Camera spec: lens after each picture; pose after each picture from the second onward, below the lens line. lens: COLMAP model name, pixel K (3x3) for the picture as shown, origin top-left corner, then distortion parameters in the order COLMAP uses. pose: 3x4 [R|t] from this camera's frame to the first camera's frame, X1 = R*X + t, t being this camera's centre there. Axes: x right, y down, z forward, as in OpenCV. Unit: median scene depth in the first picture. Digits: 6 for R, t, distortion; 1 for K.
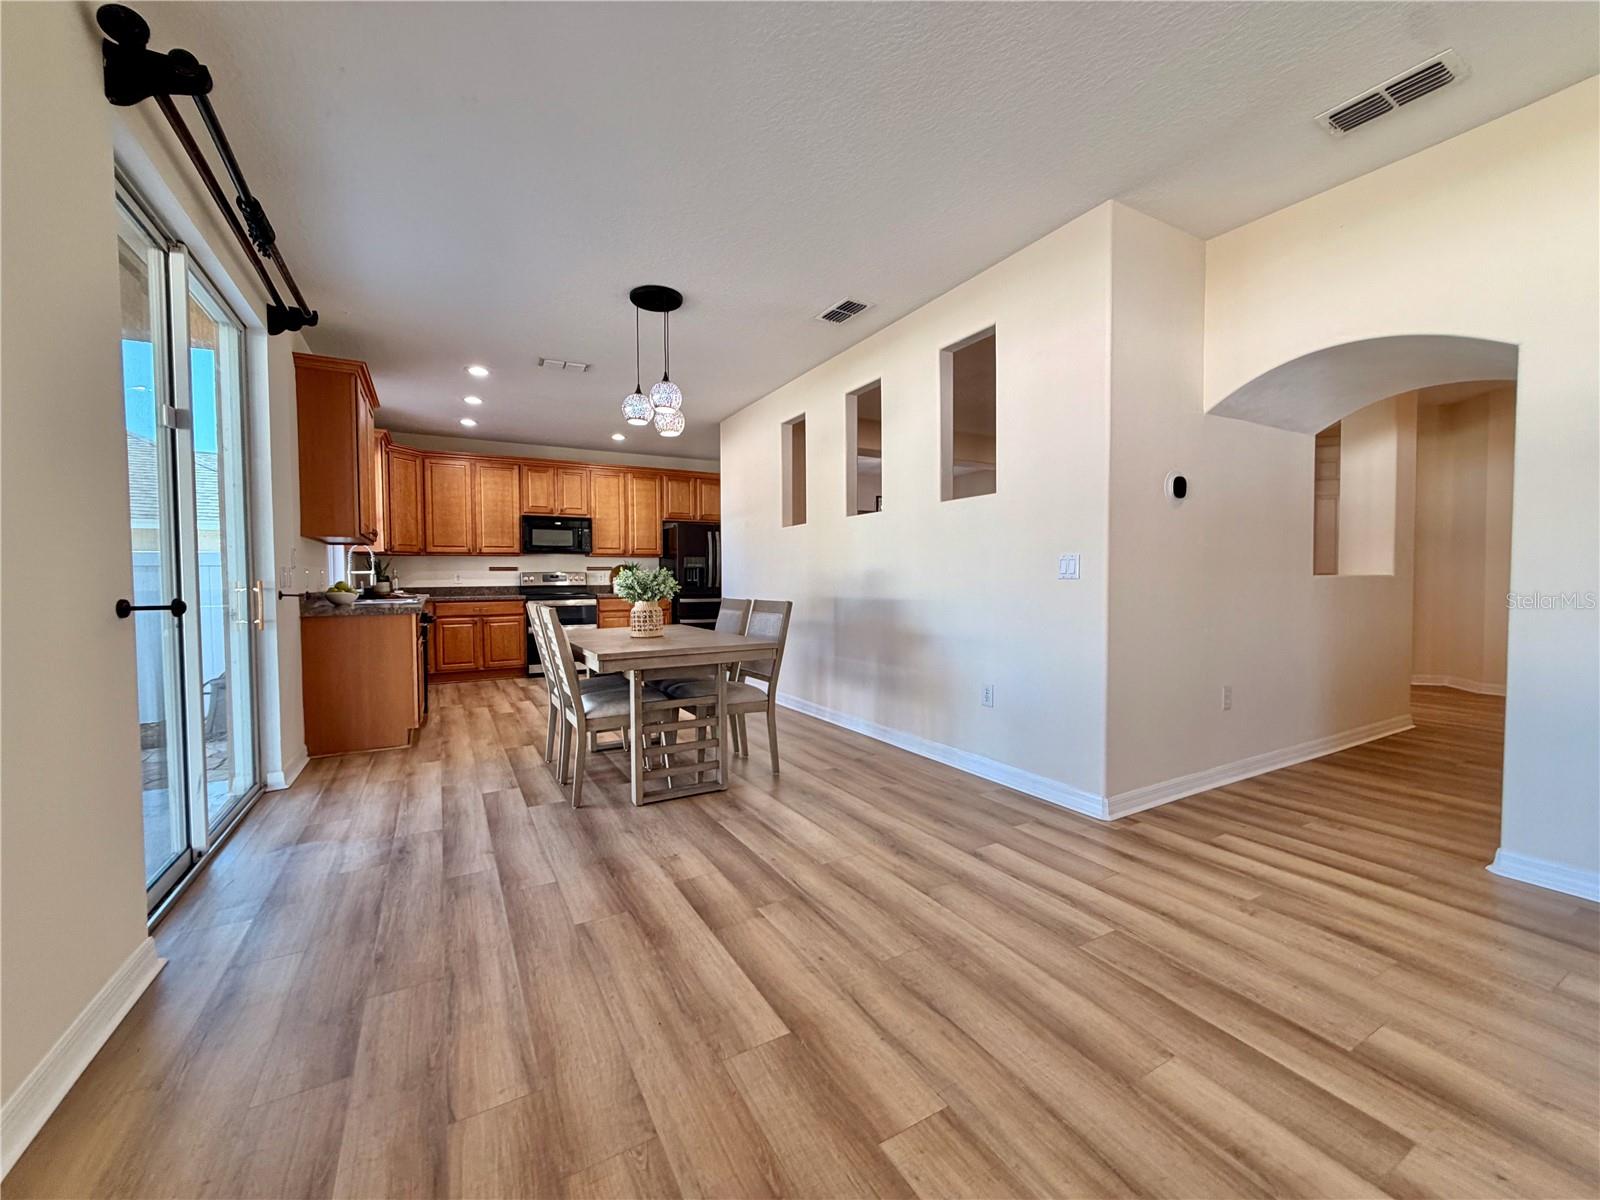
lens RADIAL K [[646.3, 0, 795.6], [0, 646.3, 599.5], [0, 0, 1]] dist [0.000543, 0.000020]
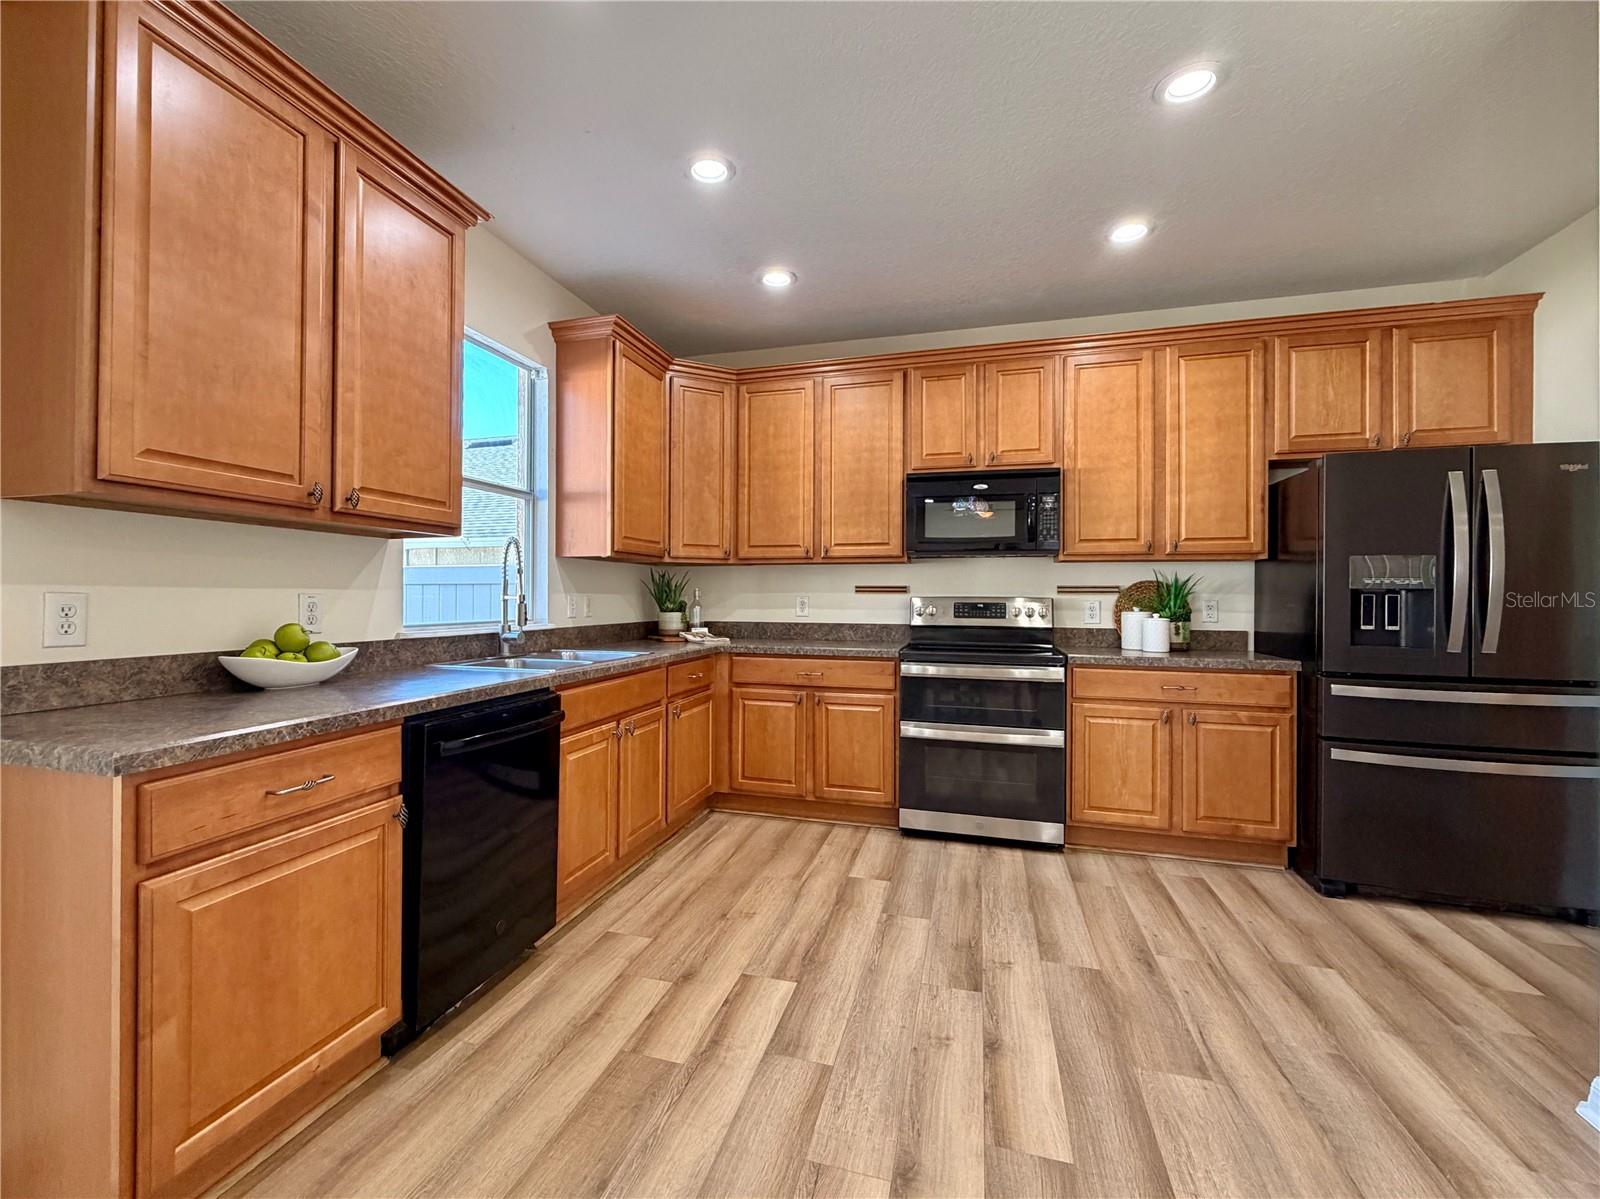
lens RADIAL K [[646.3, 0, 795.1], [0, 646.3, 593.2], [0, 0, 1]] dist [0.000543, 0.000020]
pose [[0.689083, 0.012121, -0.724581, -0.136805], [-0.034933, 0.999253, -0.016505, -0.034140], [0.723840, 0.036685, 0.688992, 0.611393]]
